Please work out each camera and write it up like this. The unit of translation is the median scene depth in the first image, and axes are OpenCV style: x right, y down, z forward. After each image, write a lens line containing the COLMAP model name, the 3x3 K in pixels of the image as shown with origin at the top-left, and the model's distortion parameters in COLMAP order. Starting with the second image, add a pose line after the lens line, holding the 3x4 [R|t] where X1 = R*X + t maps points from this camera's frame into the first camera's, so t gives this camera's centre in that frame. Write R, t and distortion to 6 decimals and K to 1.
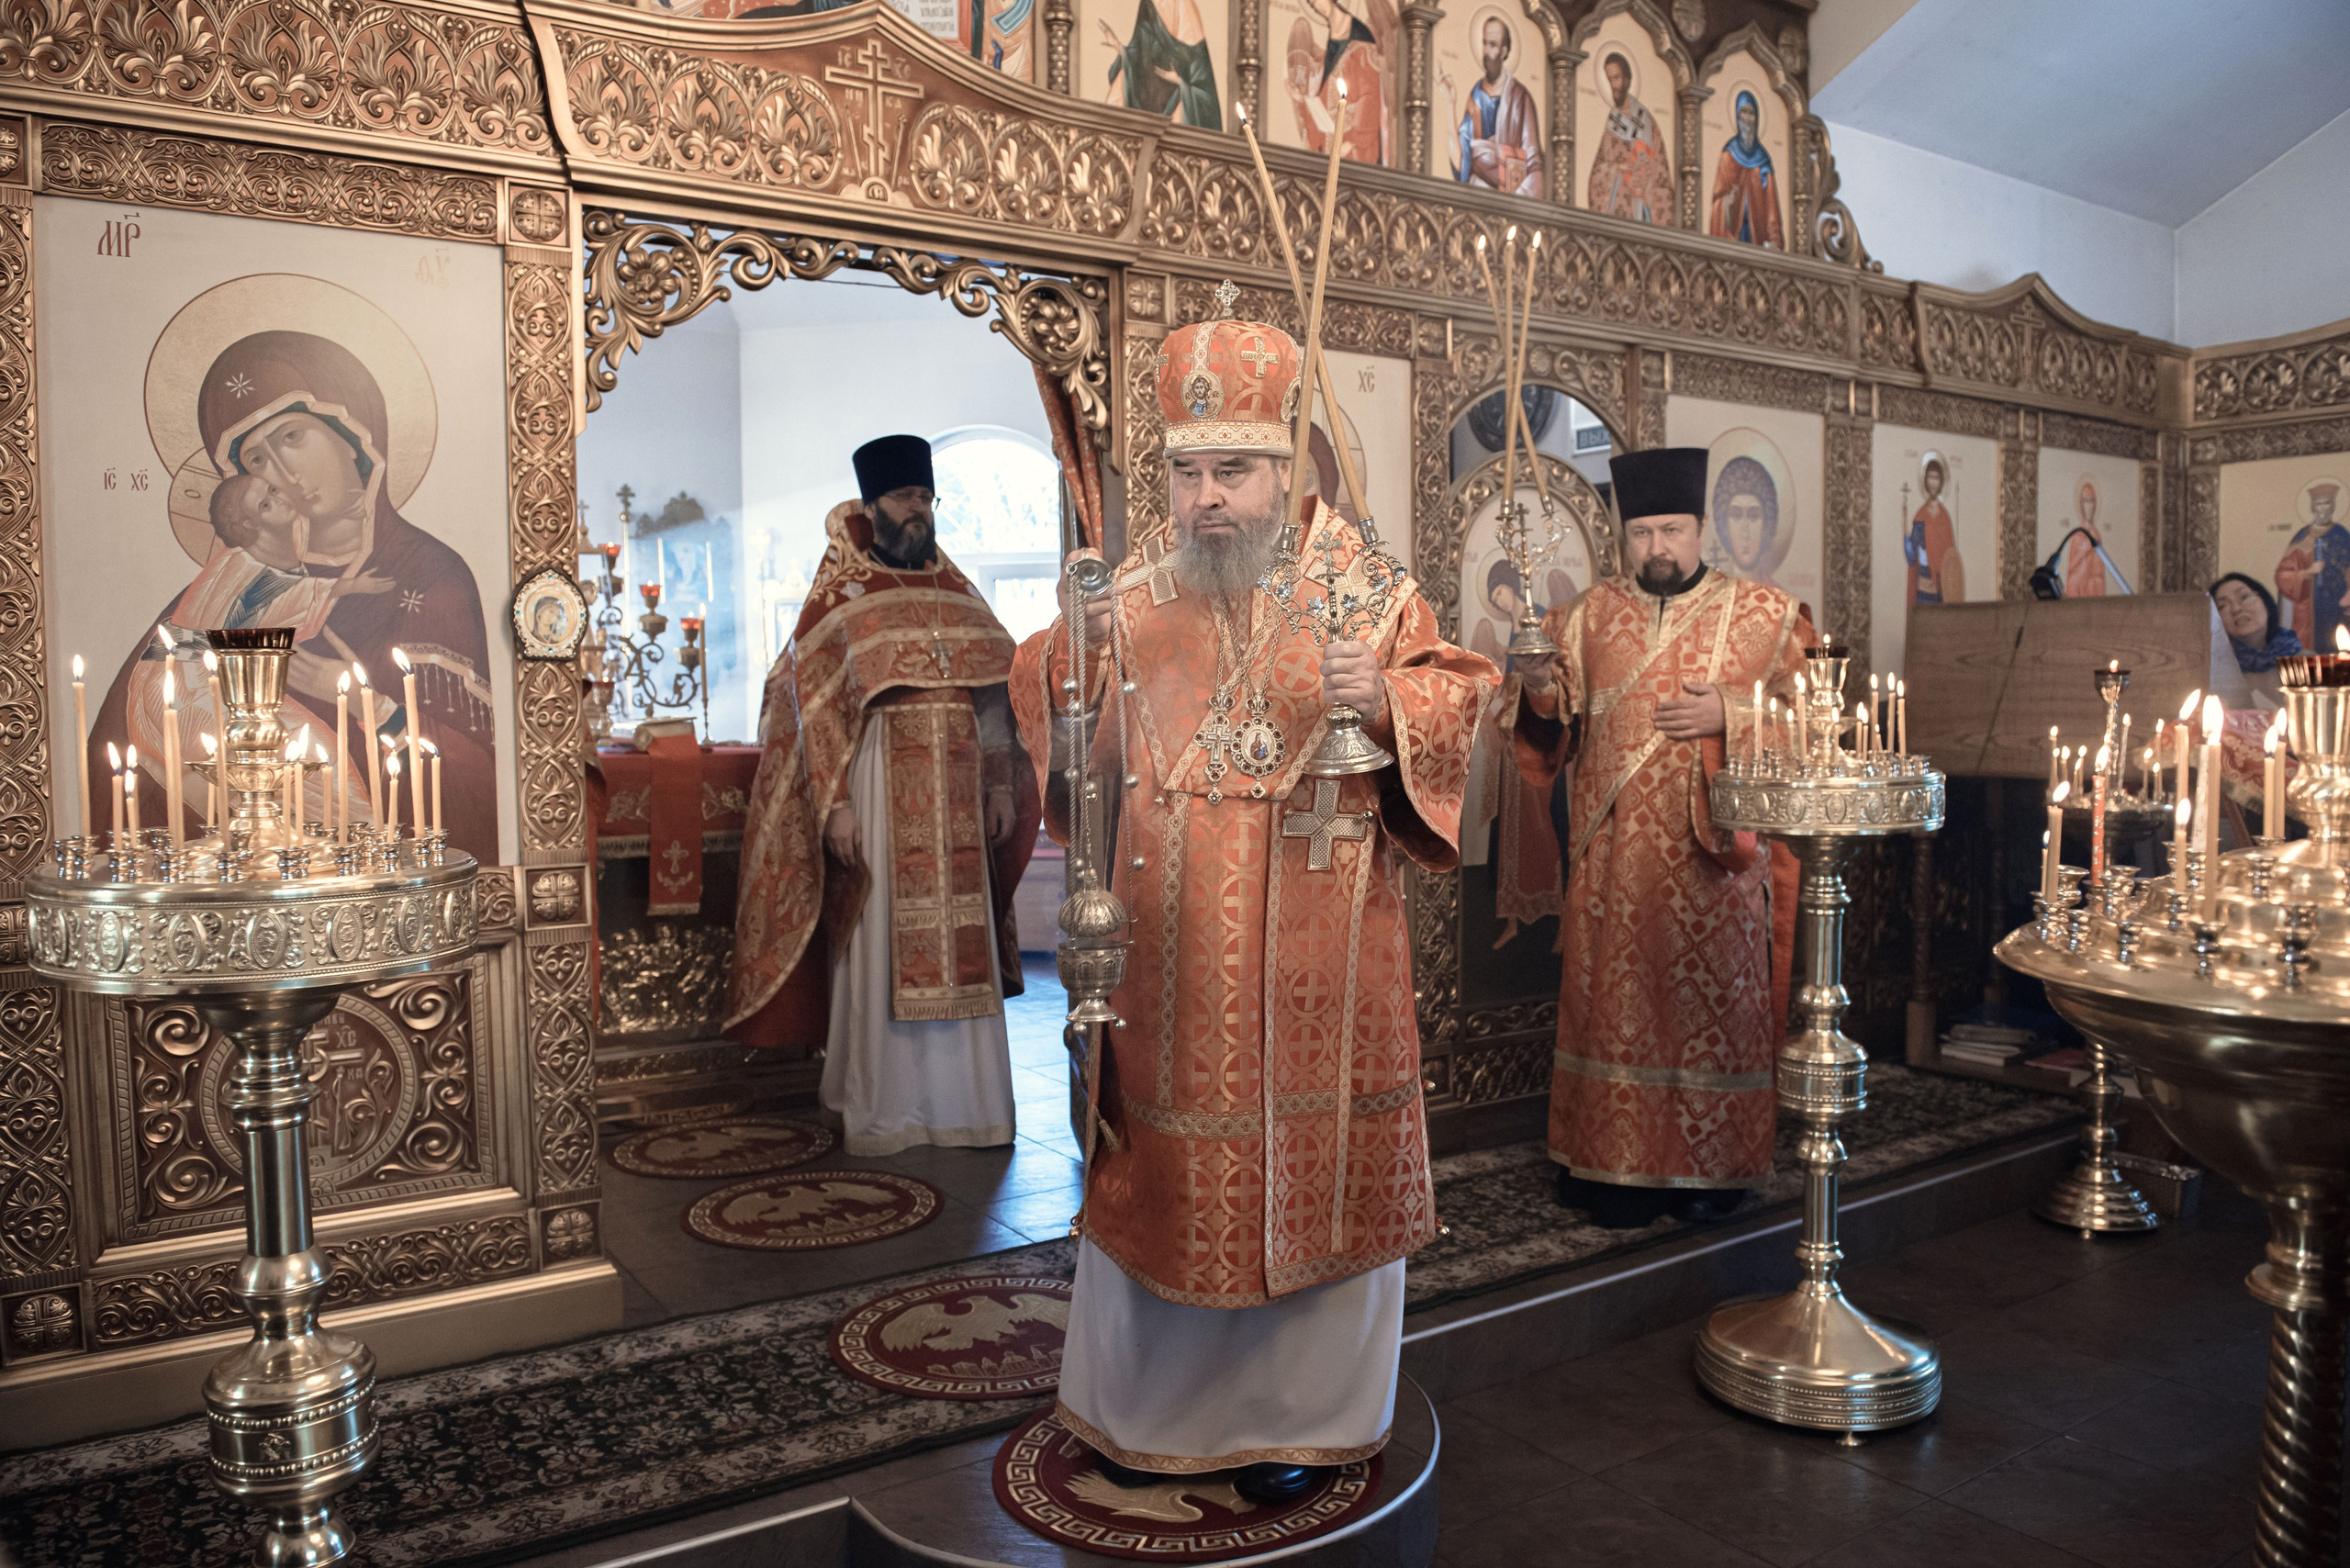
lens RADIAL K [[1715.8, 0, 1197.8], [0, 1715.8, 787.1], [0, 0, 1]] dist [-0.046207, -0.008946]
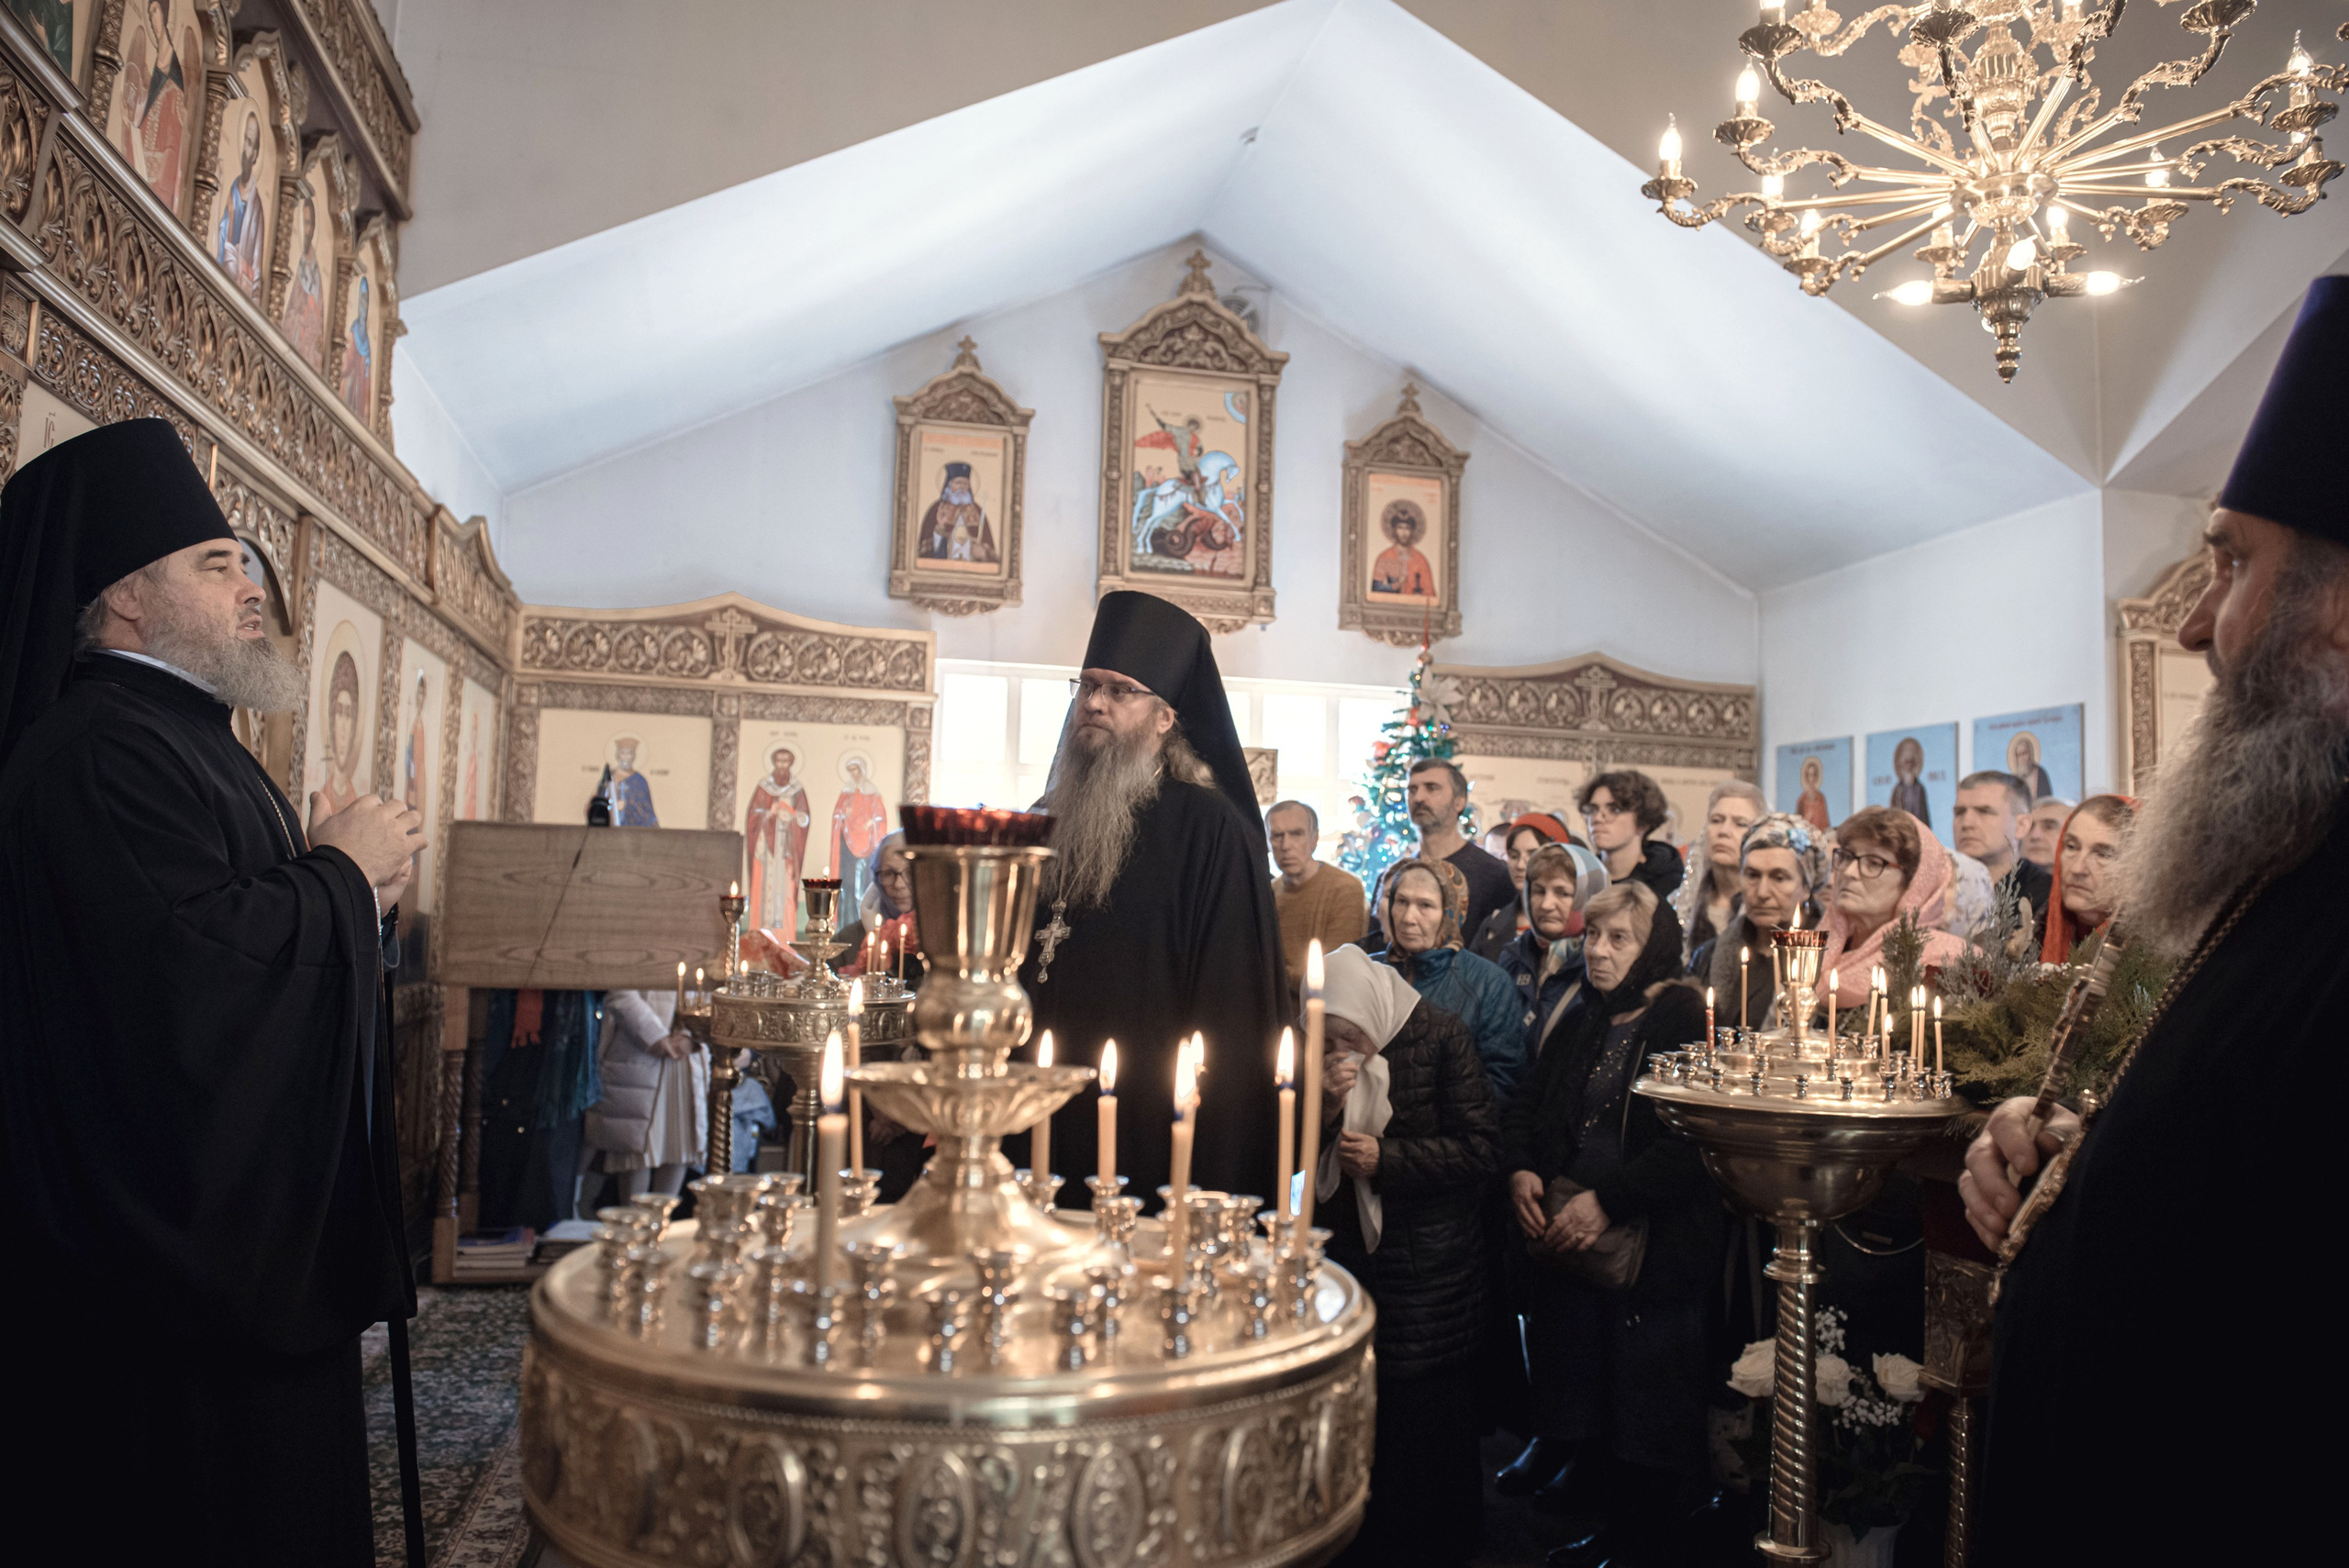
lens RADIAL K [[1629.4, 0, 1176.3], [0, 1629.4, 779.3], [0, 0, 1]] dist [-0.046903, -0.008738]
pose [[0.346470, 0.091658, 0.933573, -0.473242], [0.026065, 0.993890, -0.107253, -0.023632], [-0.937699, 0.061493, 0.341964, 0.377192]]
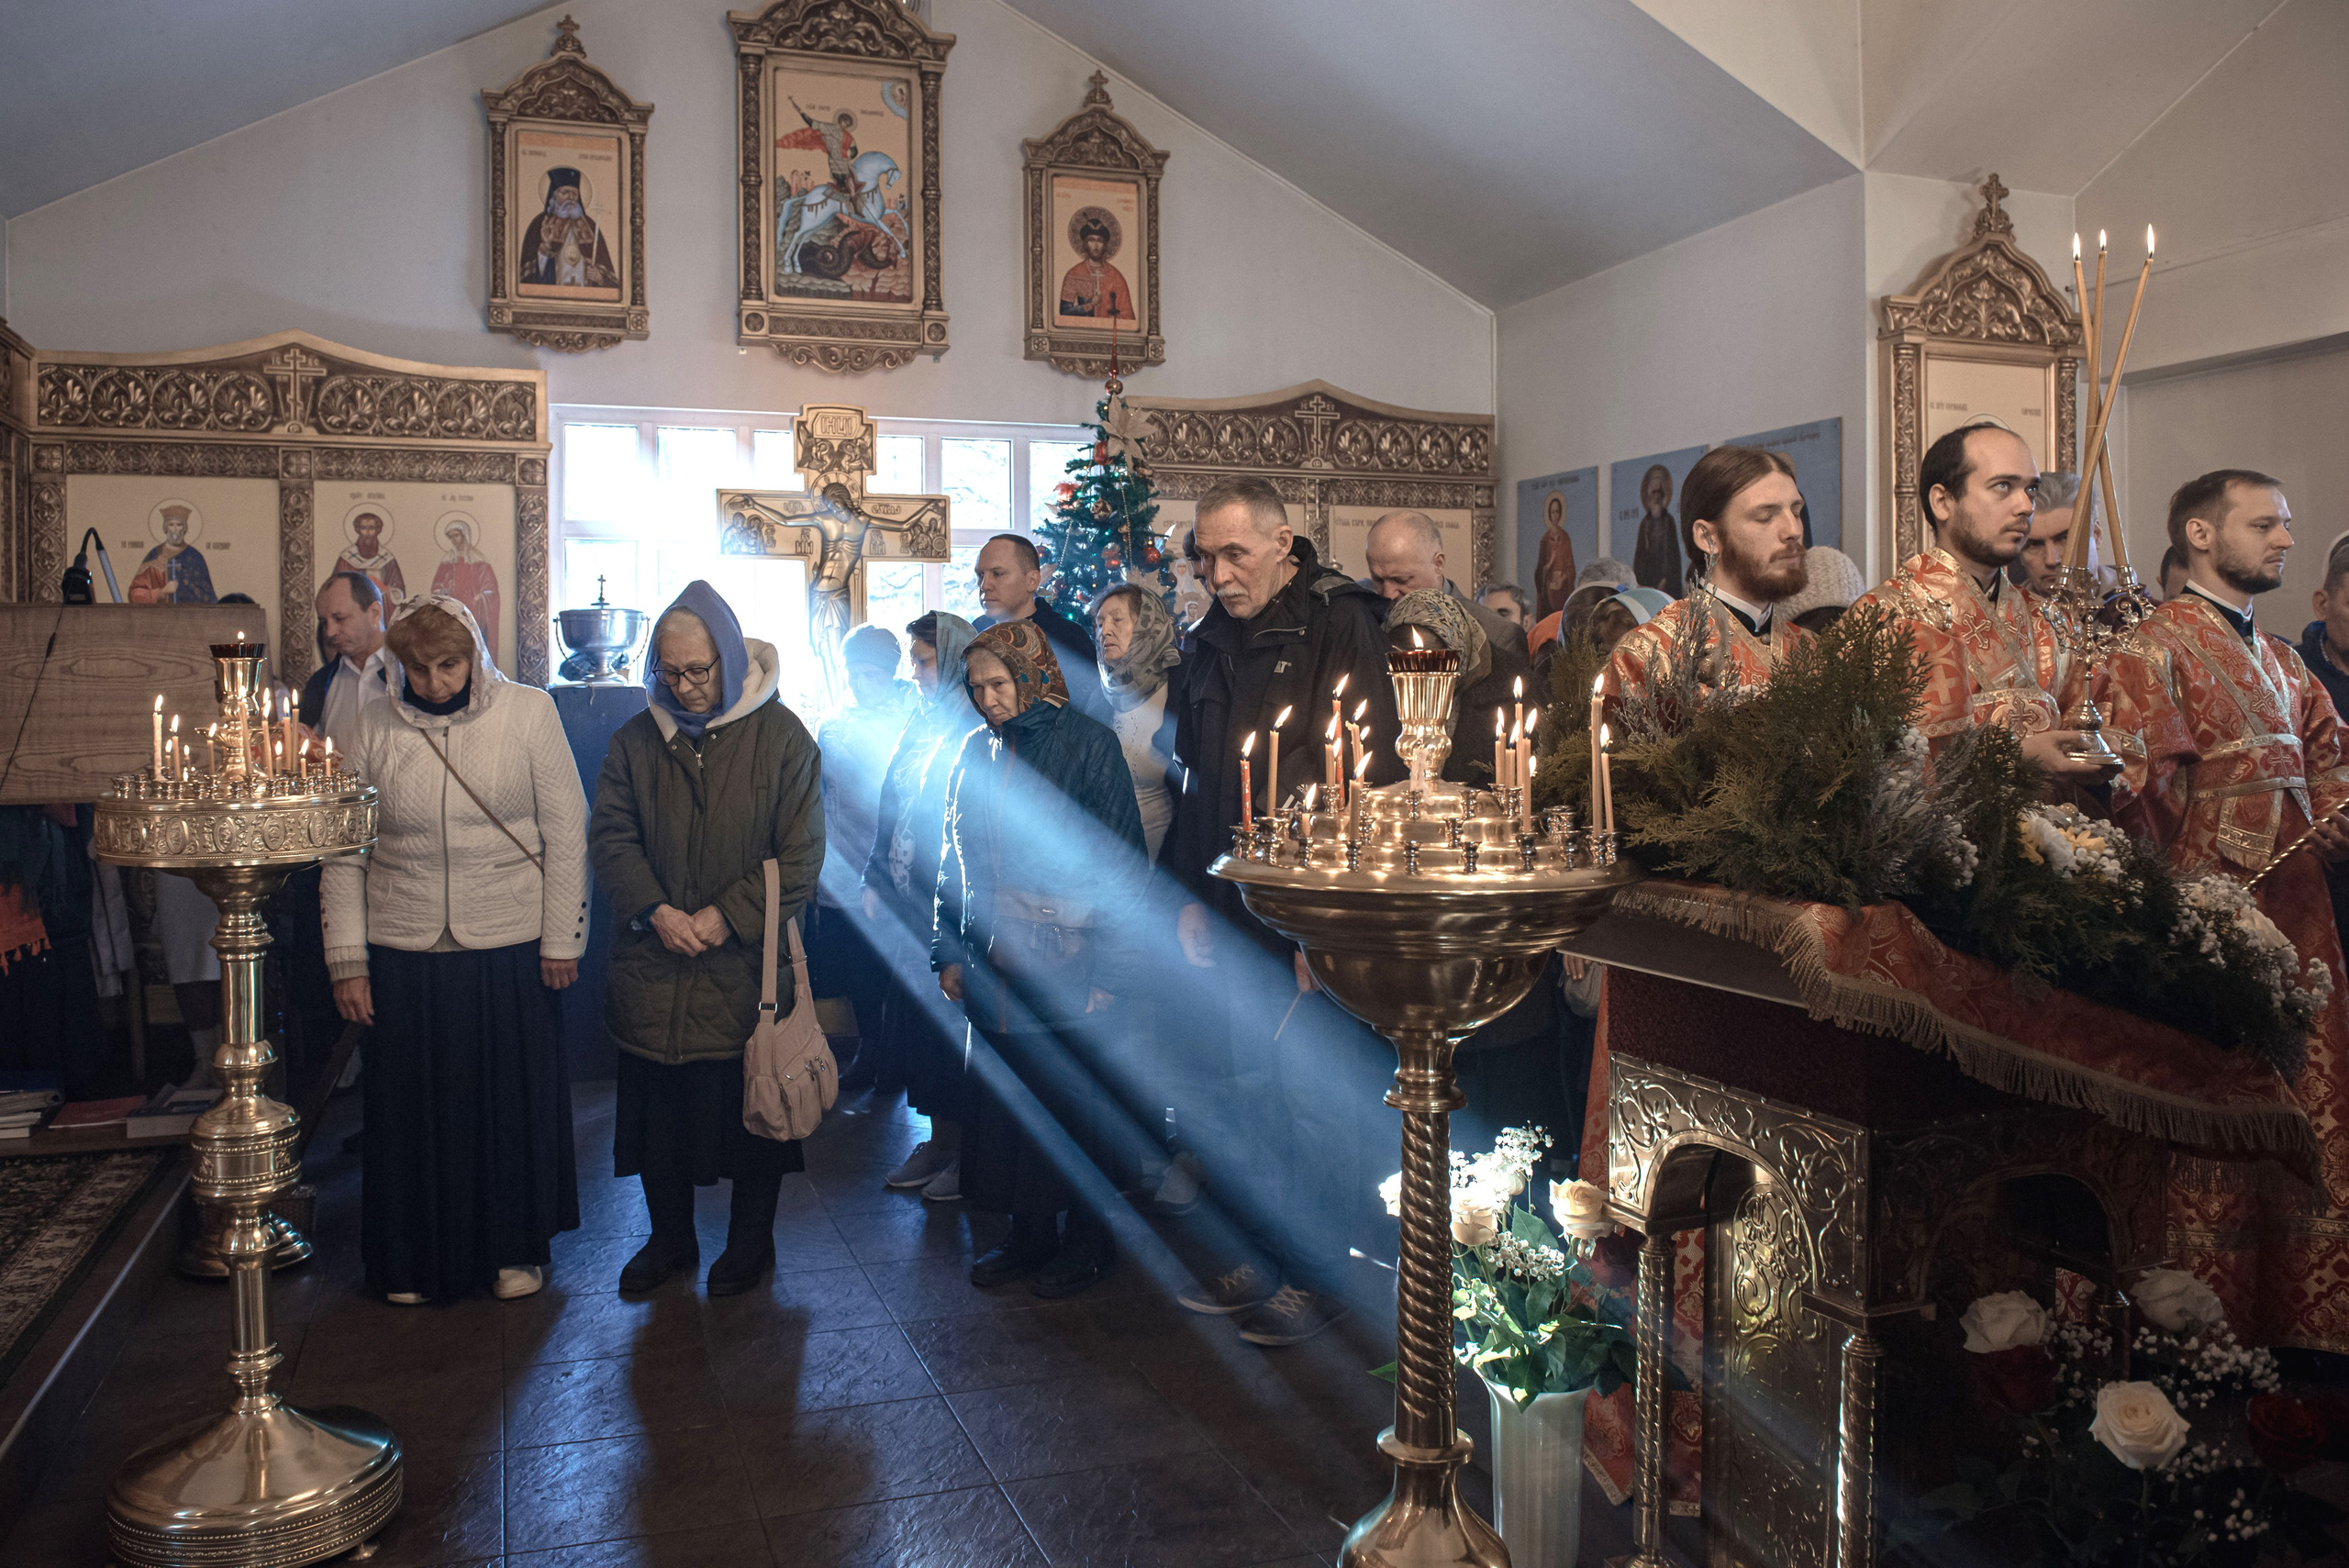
lens RADIAL K [[1715.0, 0, 1096.0], [0, 1715.0, 716.4], [0, 0, 1]] dist [-0.046207, -0.008946]
pose [[0.262783, -0.006932, 0.964830, -0.293024], [0.065798, 0.997775, -0.010752, -0.007288], [-0.962609, 0.066309, 0.262654, 0.327670]]
